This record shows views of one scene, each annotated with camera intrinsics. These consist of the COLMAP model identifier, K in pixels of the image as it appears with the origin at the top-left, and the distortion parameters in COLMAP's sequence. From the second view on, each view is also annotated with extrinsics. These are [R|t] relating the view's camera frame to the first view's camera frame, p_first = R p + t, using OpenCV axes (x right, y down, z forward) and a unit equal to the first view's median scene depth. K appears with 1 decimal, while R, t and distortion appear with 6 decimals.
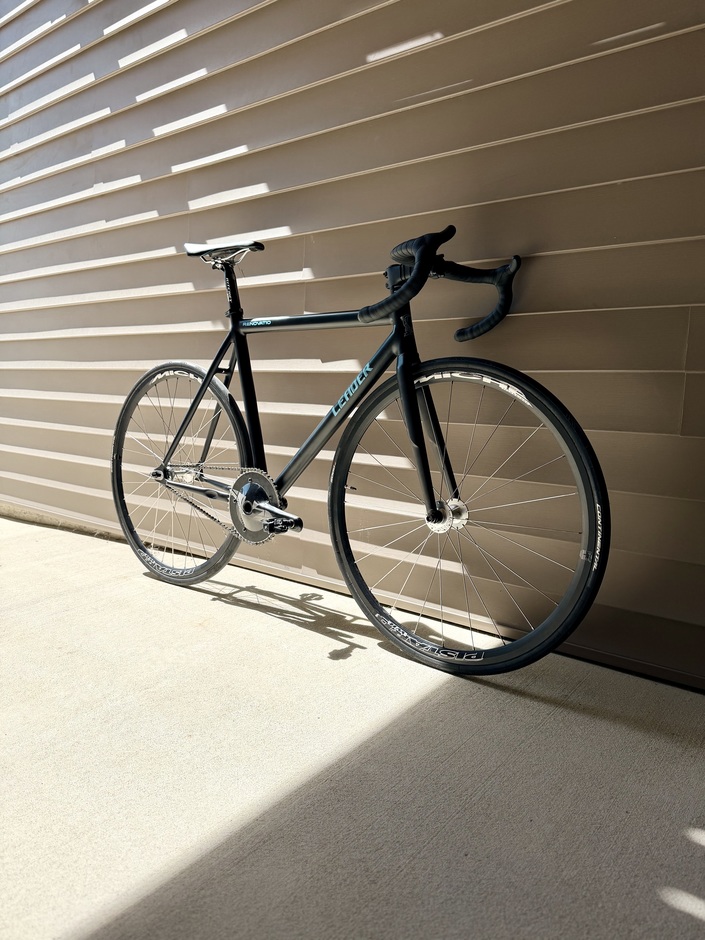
lens RADIAL K [[670.4, 0, 348.1], [0, 670.4, 470.4], [0, 0, 1]] dist [0.058667, -0.016286]
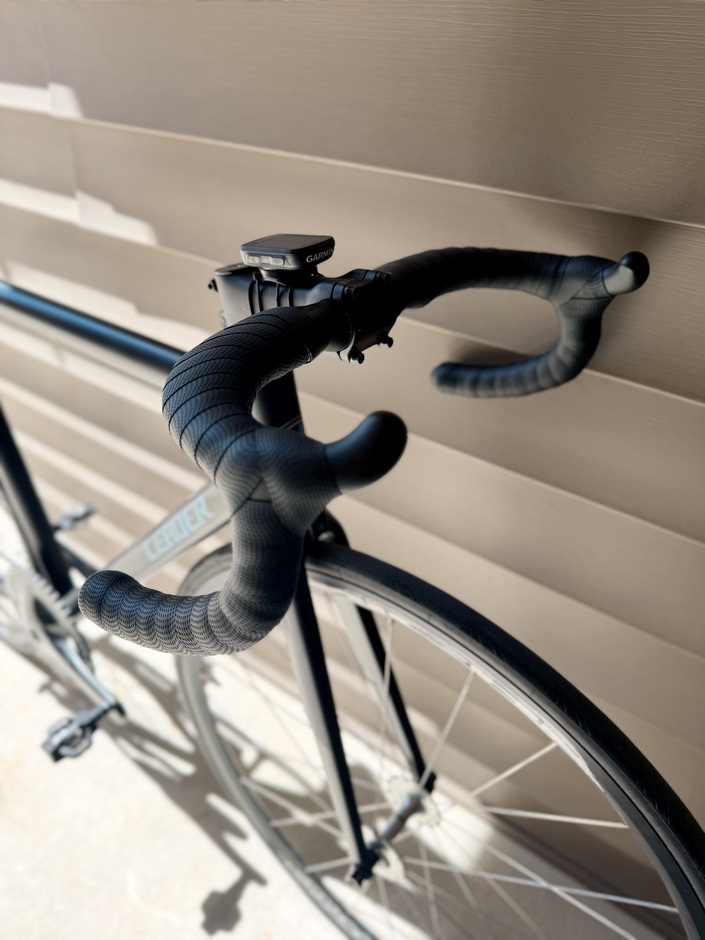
lens RADIAL K [[670.4, 0, 348.5], [0, 670.4, 468.2], [0, 0, 1]] dist [0.058667, -0.016286]
pose [[0.999521, -0.029995, 0.007662, 0.103303], [0.022375, 0.870964, 0.490837, -0.340817], [-0.021396, -0.490431, 0.871217, 0.619079]]
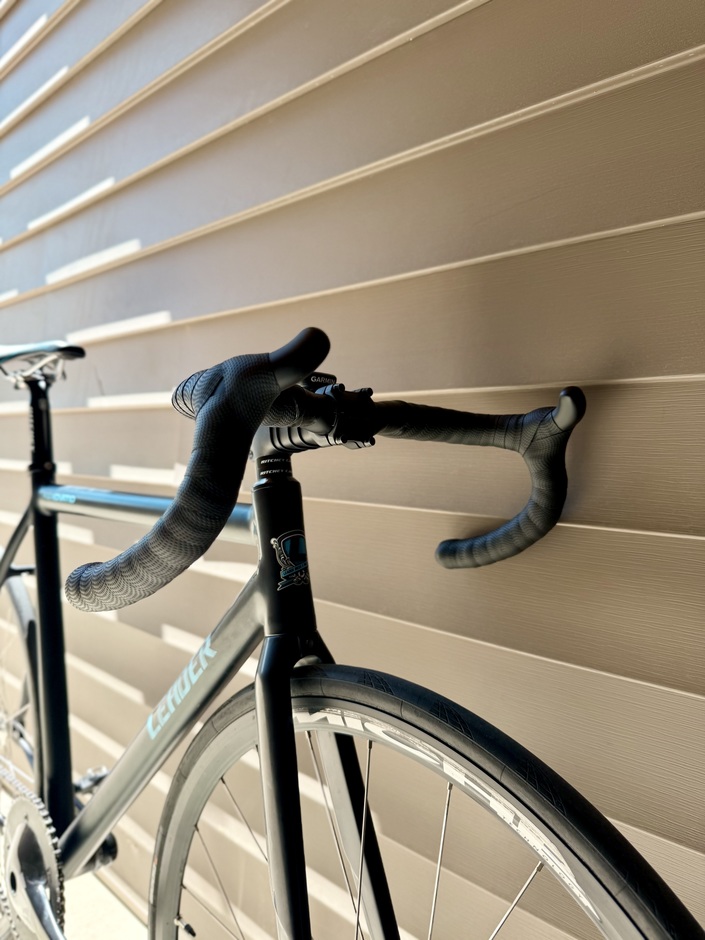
lens RADIAL K [[670.4, 0, 347.6], [0, 670.4, 469.9], [0, 0, 1]] dist [0.058667, -0.016286]
pose [[0.992585, 0.008512, -0.121256, 0.151354], [-0.020610, 0.994886, -0.098877, -0.205939], [0.119794, 0.100643, 0.987684, 0.551148]]
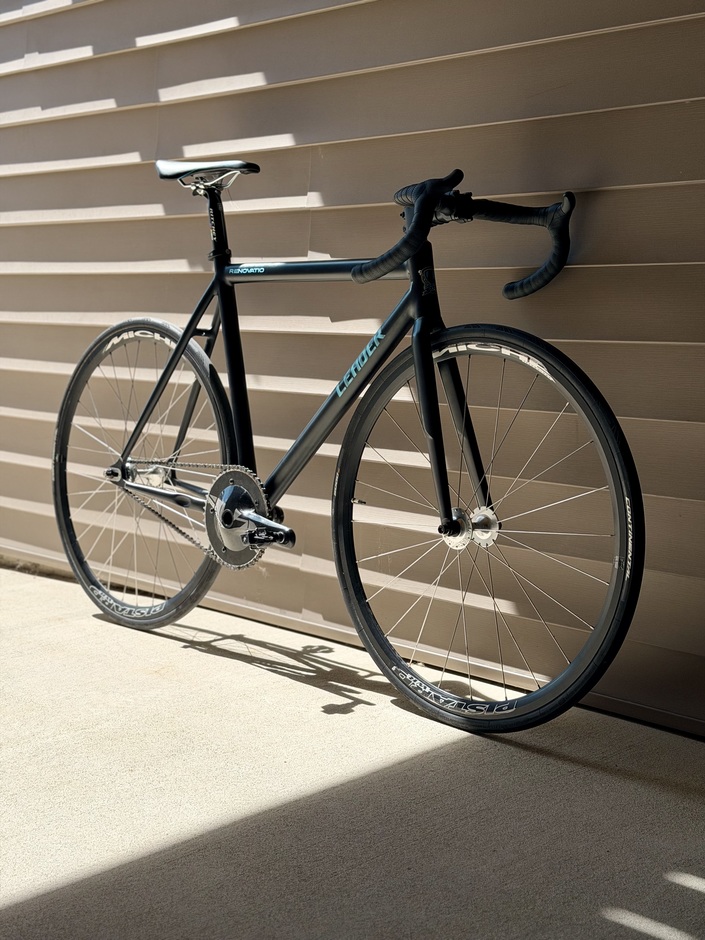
lens RADIAL K [[1308.8, 0, 362.3], [0, 1308.8, 472.0], [0, 0, 1]] dist [0.065127, 0.000000]
pose [[0.993605, 0.021082, -0.110928, 0.166149], [-0.023421, 0.999529, -0.019829, 0.031078], [0.110458, 0.022300, 0.993631, -0.445200]]
